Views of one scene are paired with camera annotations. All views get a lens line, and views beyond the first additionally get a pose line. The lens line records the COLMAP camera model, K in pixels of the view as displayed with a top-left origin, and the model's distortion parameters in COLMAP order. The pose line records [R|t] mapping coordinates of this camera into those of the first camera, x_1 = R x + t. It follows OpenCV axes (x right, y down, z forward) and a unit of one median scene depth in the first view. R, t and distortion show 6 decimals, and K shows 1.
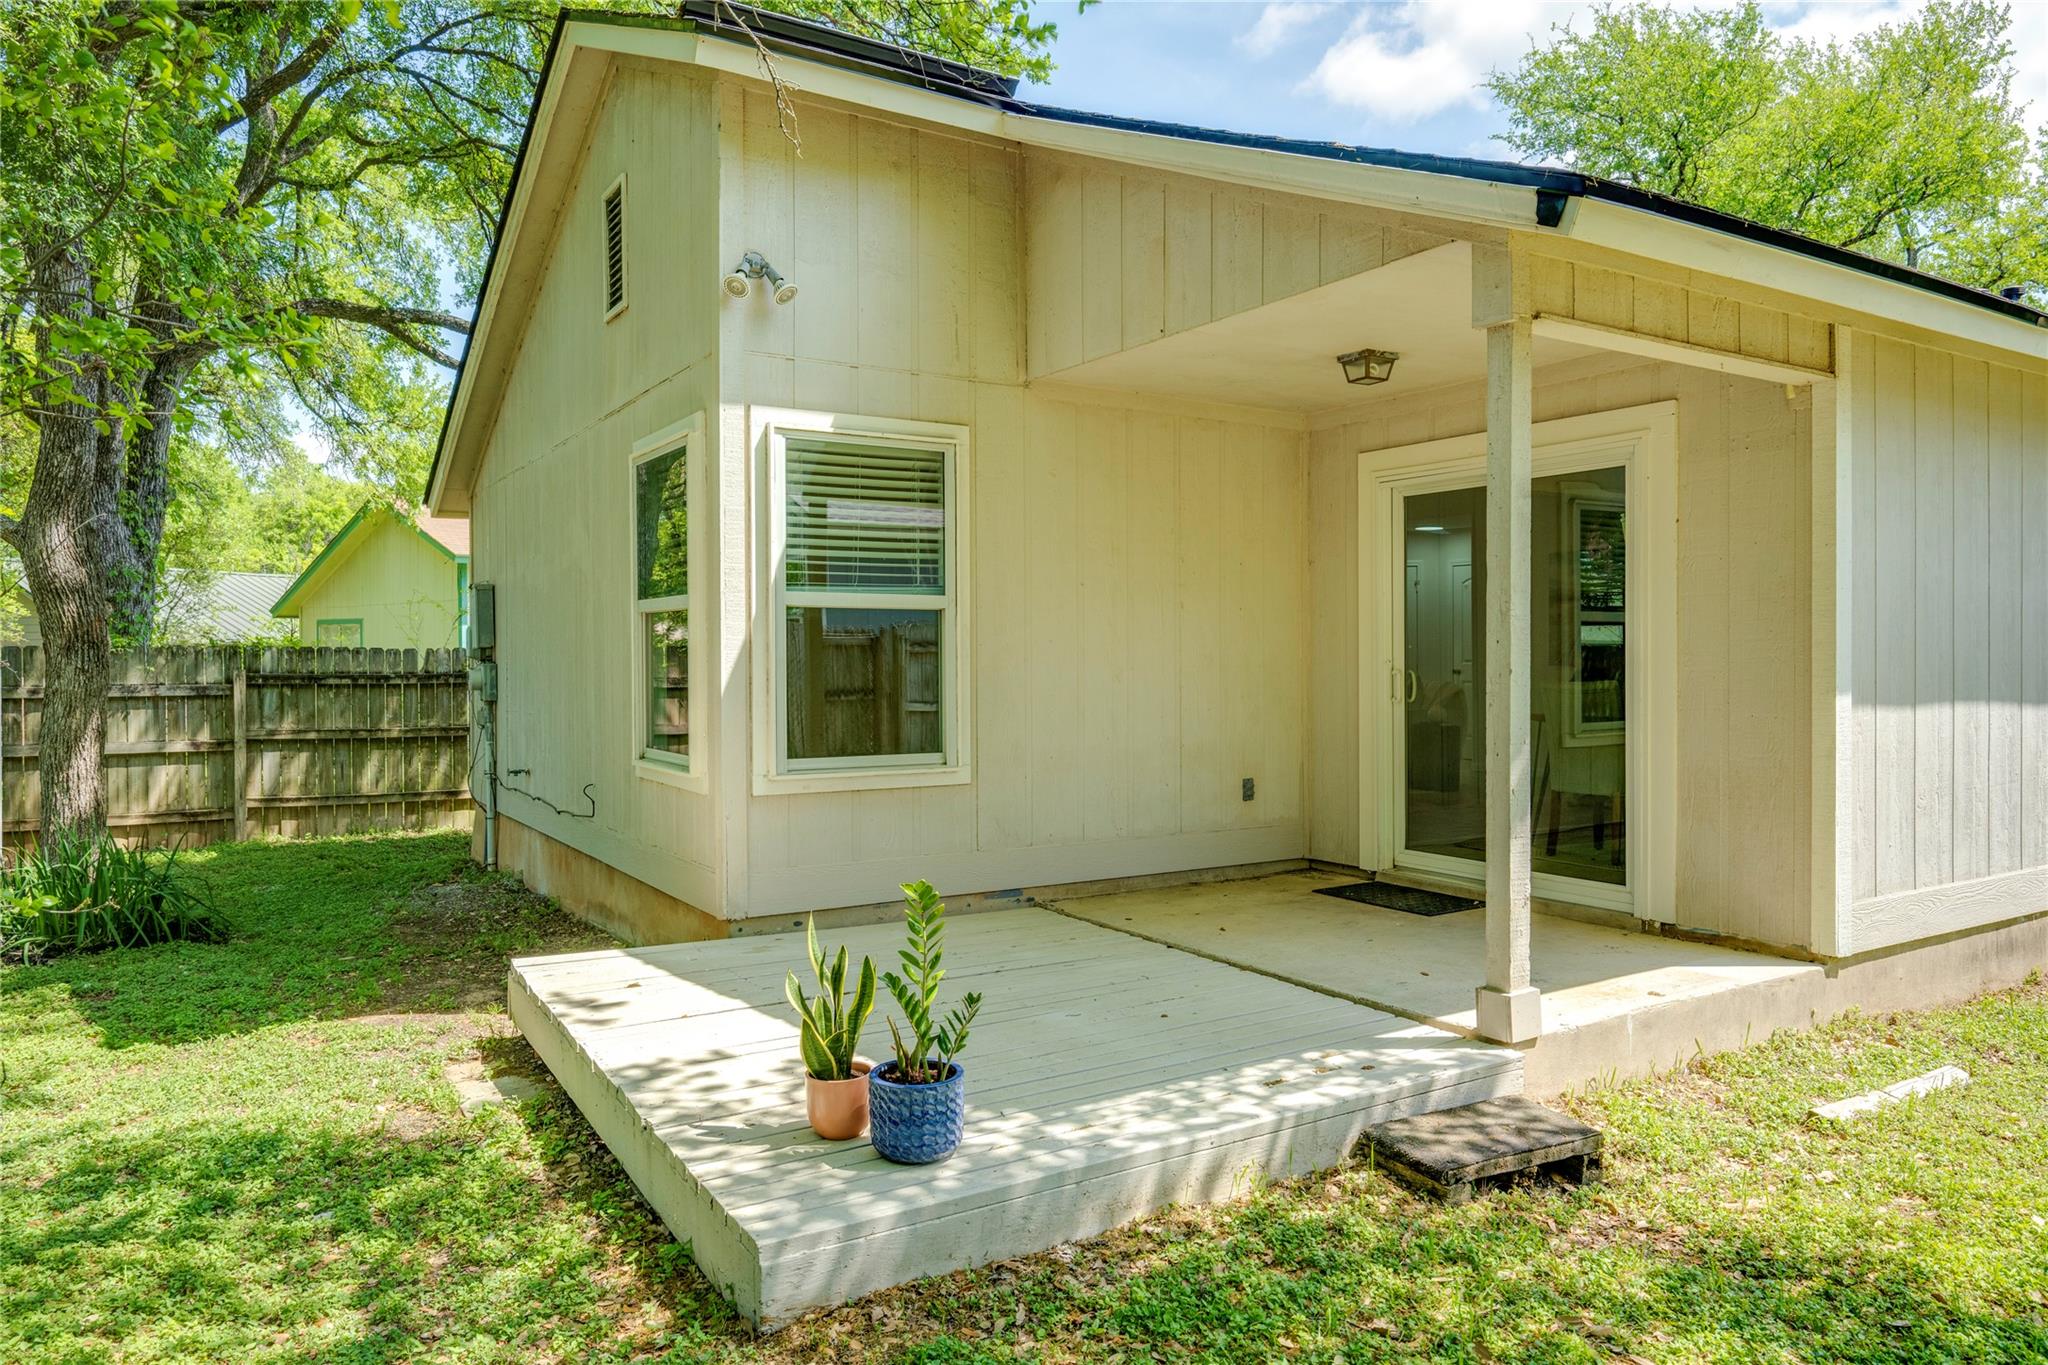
lens RADIAL K [[1321.9, 0, 1023.3], [0, 1321.9, 660.7], [0, 0, 1]] dist [0.000949, 0.000259]
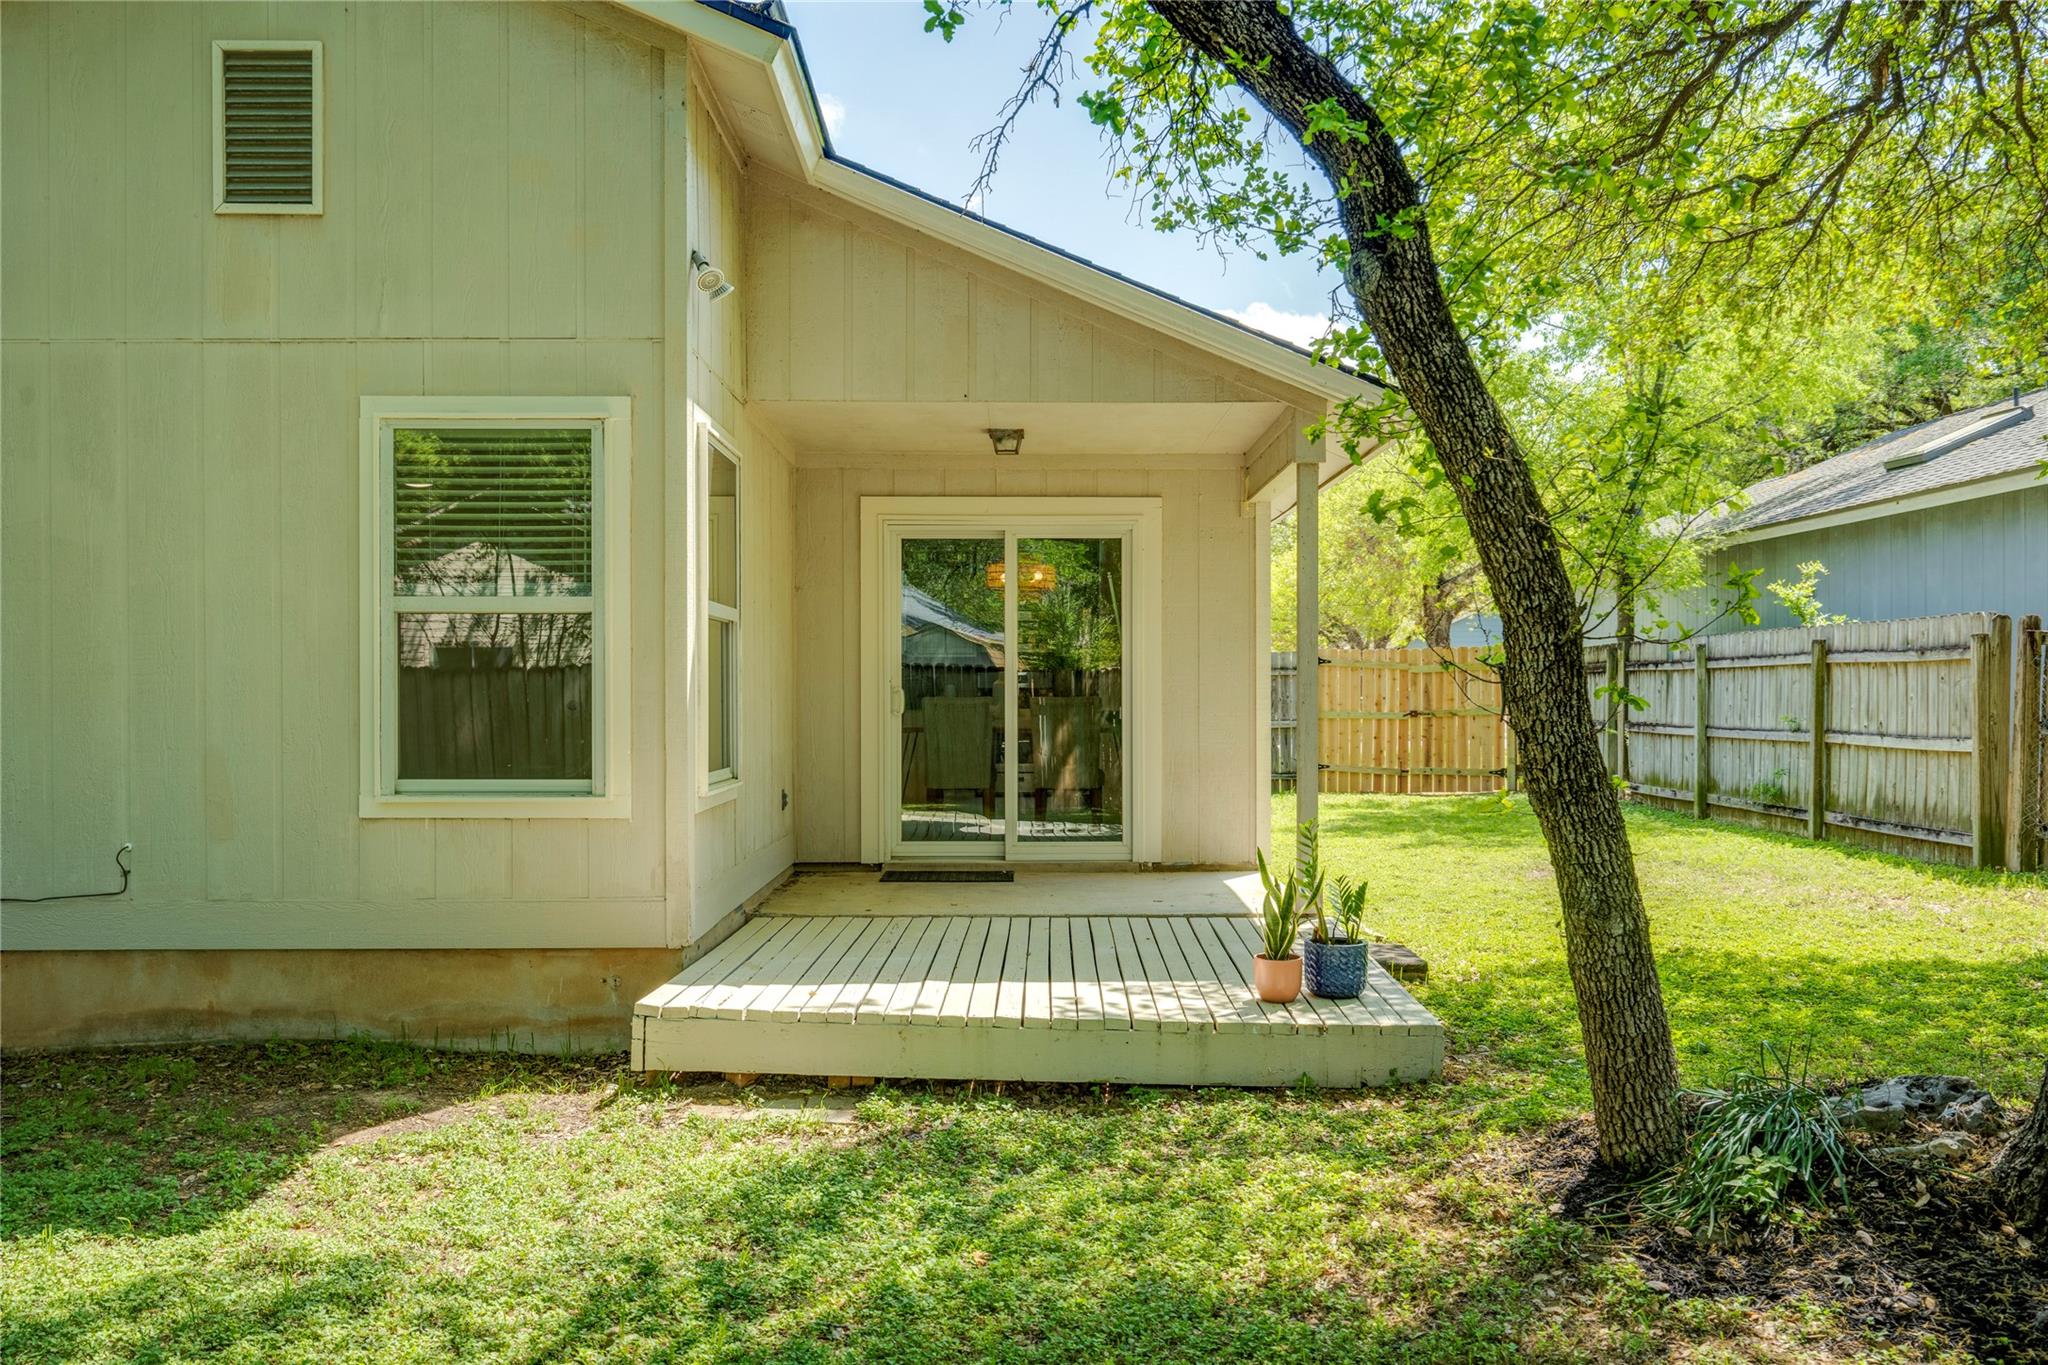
lens RADIAL K [[1611.8, 0, 1024.0], [0, 1611.8, 682.5], [0, 0, 1]] dist [-0.001504, -0.000424]
pose [[0.540481, 0.005246, 0.841340, -1.030863], [0.003848, 0.999955, -0.008707, 0.018326], [-0.841347, 0.007943, 0.540436, 0.173222]]
